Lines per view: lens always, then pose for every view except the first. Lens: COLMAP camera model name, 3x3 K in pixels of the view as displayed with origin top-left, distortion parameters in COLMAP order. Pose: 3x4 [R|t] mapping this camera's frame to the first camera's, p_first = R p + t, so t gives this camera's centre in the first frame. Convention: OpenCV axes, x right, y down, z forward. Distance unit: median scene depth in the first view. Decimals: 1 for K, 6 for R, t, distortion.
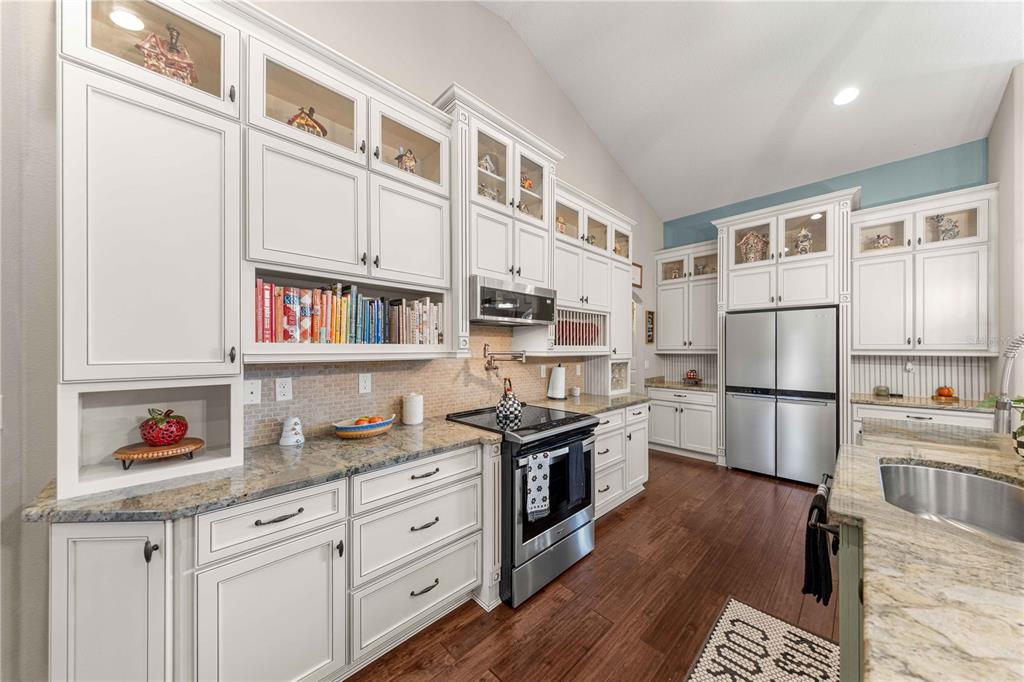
lens RADIAL K [[338.6, 0, 506.5], [0, 338.6, 347.7], [0, 0, 1]] dist [0.000804, -0.003696]
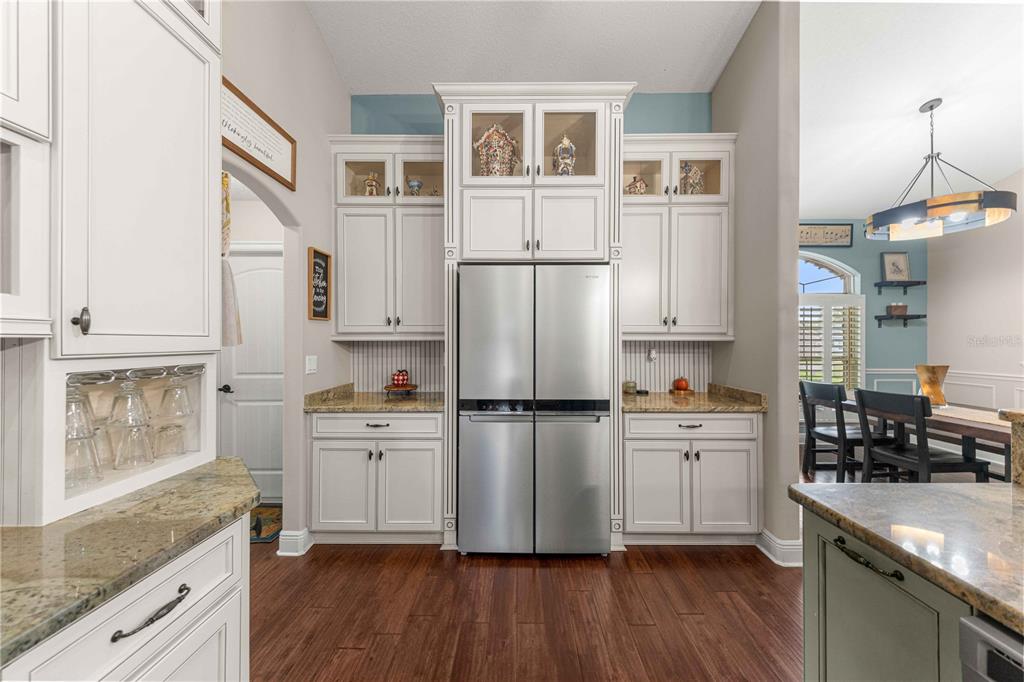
lens RADIAL K [[365.1, 0, 512.0], [0, 365.1, 341.0], [0, 0, 1]] dist [0.035591, -0.000019]
pose [[0.705610, -0.000011, 0.708600, 0.299355], [-0.003207, 0.999990, 0.003209, 0.018773], [-0.708593, -0.004537, 0.705603, 0.533484]]
